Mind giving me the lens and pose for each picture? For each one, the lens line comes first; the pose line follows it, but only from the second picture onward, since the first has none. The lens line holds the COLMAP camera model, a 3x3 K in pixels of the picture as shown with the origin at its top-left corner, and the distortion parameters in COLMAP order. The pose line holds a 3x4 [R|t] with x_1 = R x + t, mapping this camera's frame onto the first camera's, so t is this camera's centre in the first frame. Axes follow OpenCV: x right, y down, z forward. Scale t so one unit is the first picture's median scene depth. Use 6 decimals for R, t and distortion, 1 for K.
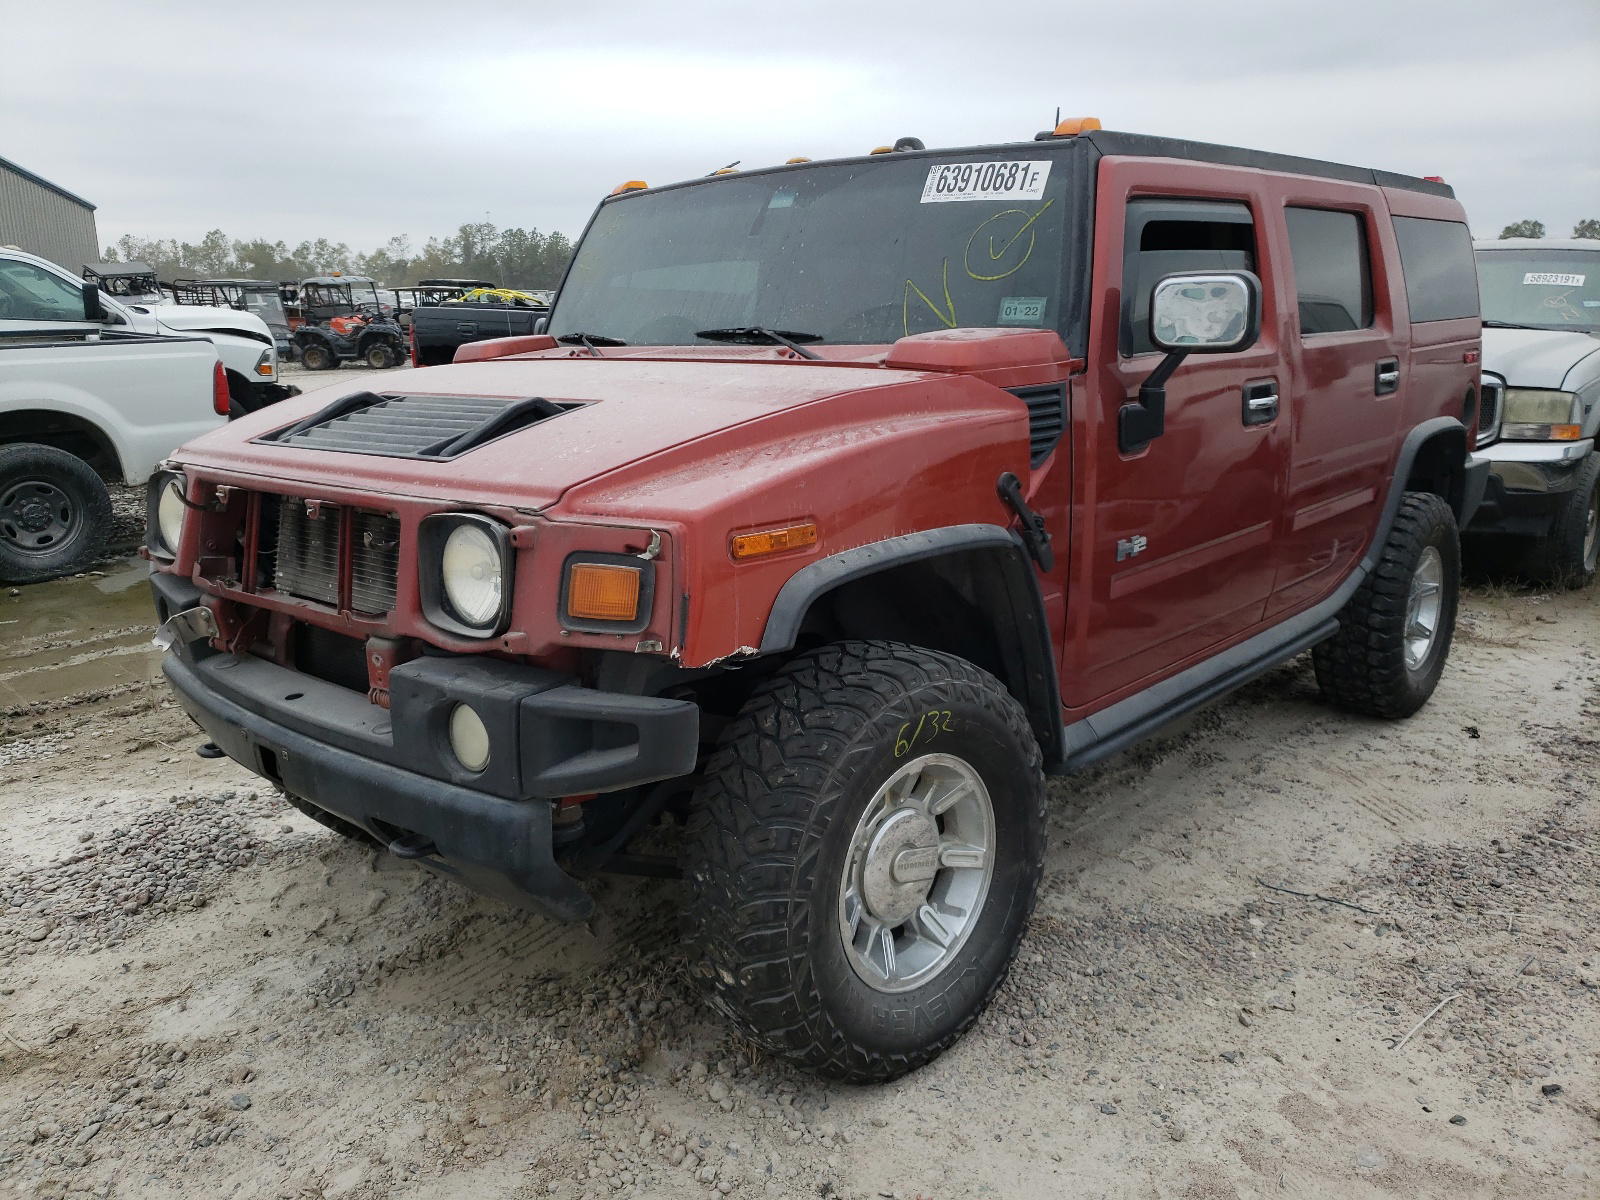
lens RADIAL K [[1277.5, 0, 800.0], [0, 1277.5, 600.0], [0, 0, 1]] dist [-0.000175, -0.002297]
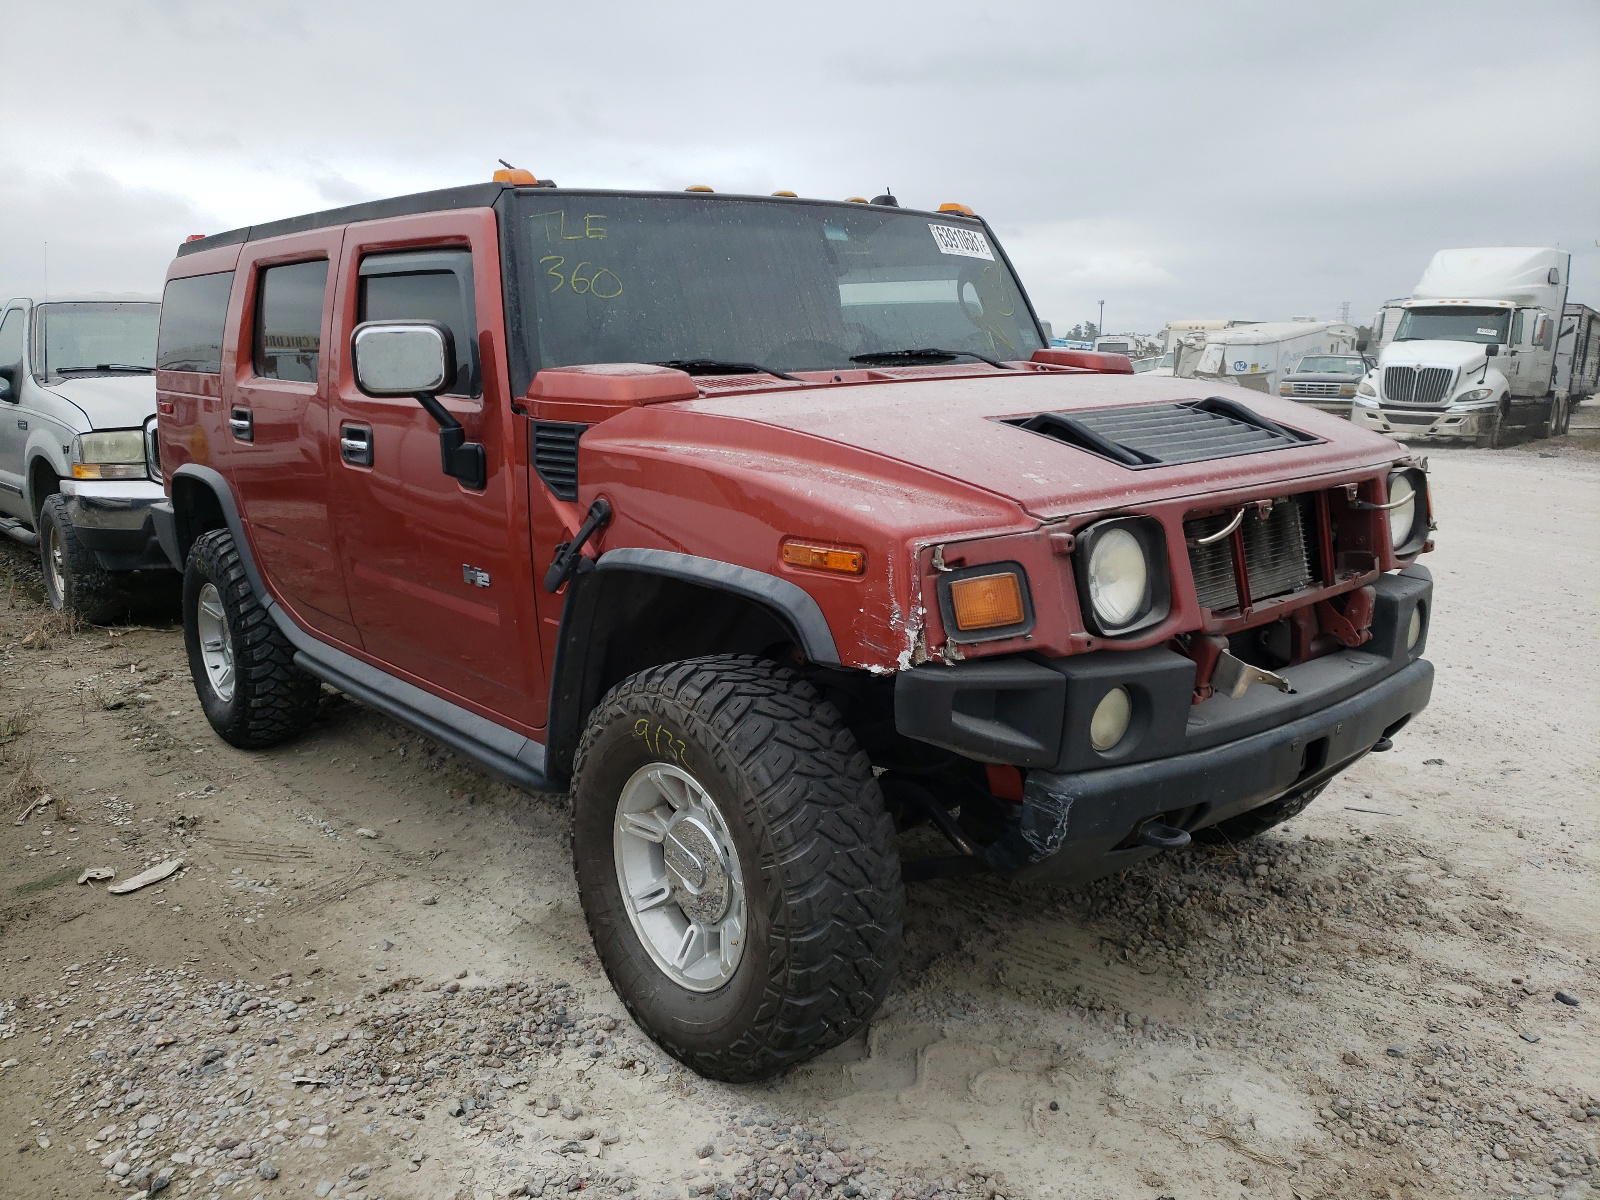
lens RADIAL K [[1277.5, 0, 800.0], [0, 1277.5, 600.0], [0, 0, 1]] dist [-0.000175, -0.002297]
pose [[0.129142, -0.186123, 0.974002, -1.212304], [0.242153, 0.958410, 0.151037, -0.207202], [-0.961605, 0.216352, 0.168841, 1.000412]]
